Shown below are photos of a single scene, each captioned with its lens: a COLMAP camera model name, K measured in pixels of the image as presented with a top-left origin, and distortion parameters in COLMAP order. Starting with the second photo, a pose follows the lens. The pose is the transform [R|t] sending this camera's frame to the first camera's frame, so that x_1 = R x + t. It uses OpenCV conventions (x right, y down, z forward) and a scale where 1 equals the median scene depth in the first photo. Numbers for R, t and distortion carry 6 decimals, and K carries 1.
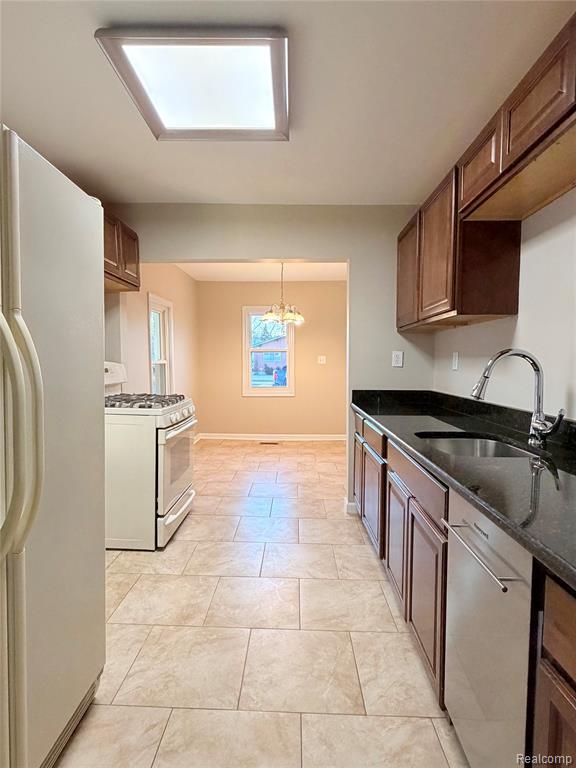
lens RADIAL K [[399.6, 0, 288.0], [0, 399.6, 384.0], [0, 0, 1]] dist [-0.000232, -0.000029]
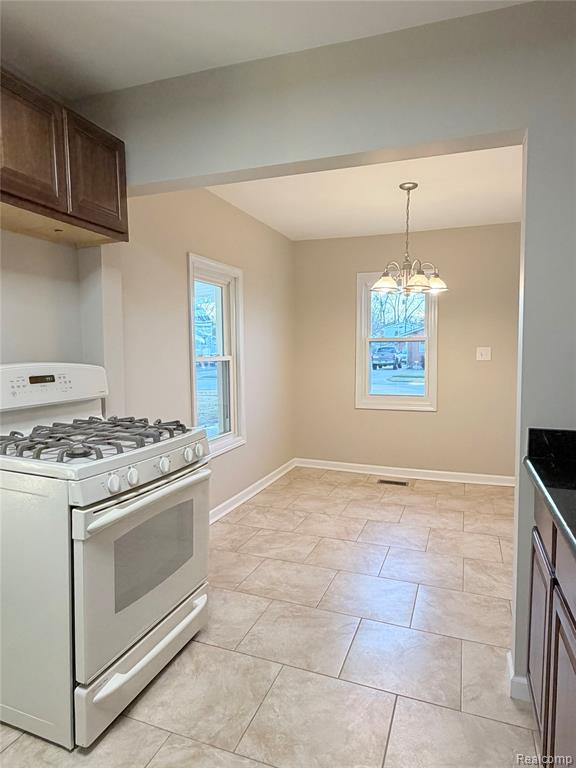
lens RADIAL K [[473.4, 0, 293.2], [0, 473.4, 379.4], [0, 0, 1]] dist [-0.000584, -0.000841]
pose [[0.947316, 0.016765, -0.319862, 0.054640], [-0.016484, 0.999858, 0.003585, -0.024821], [0.319876, 0.001876, 0.947458, 0.285080]]
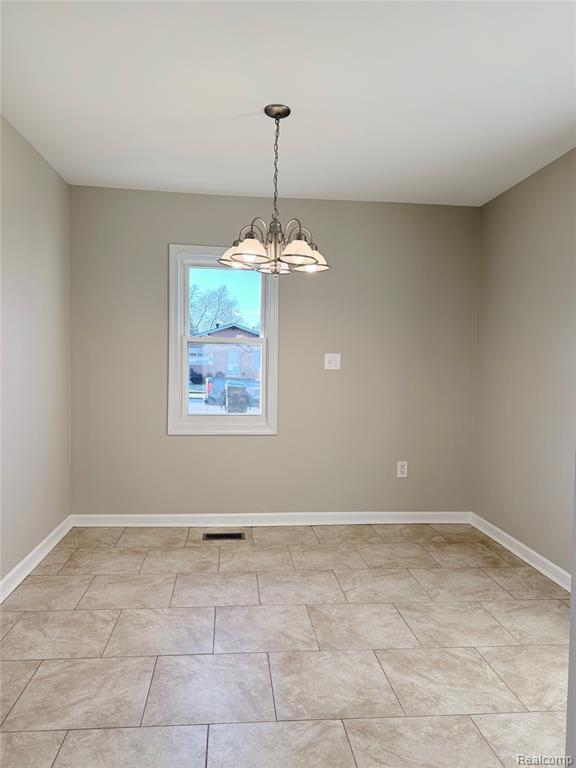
lens RADIAL K [[540.6, 0, 286.4], [0, 540.6, 386.1], [0, 0, 1]] dist [0.055653, -0.066085]
pose [[0.992534, 0.010029, 0.121556, -0.070126], [-0.007826, 0.999797, -0.018587, -0.022210], [-0.121718, 0.017497, 0.992410, 0.460163]]
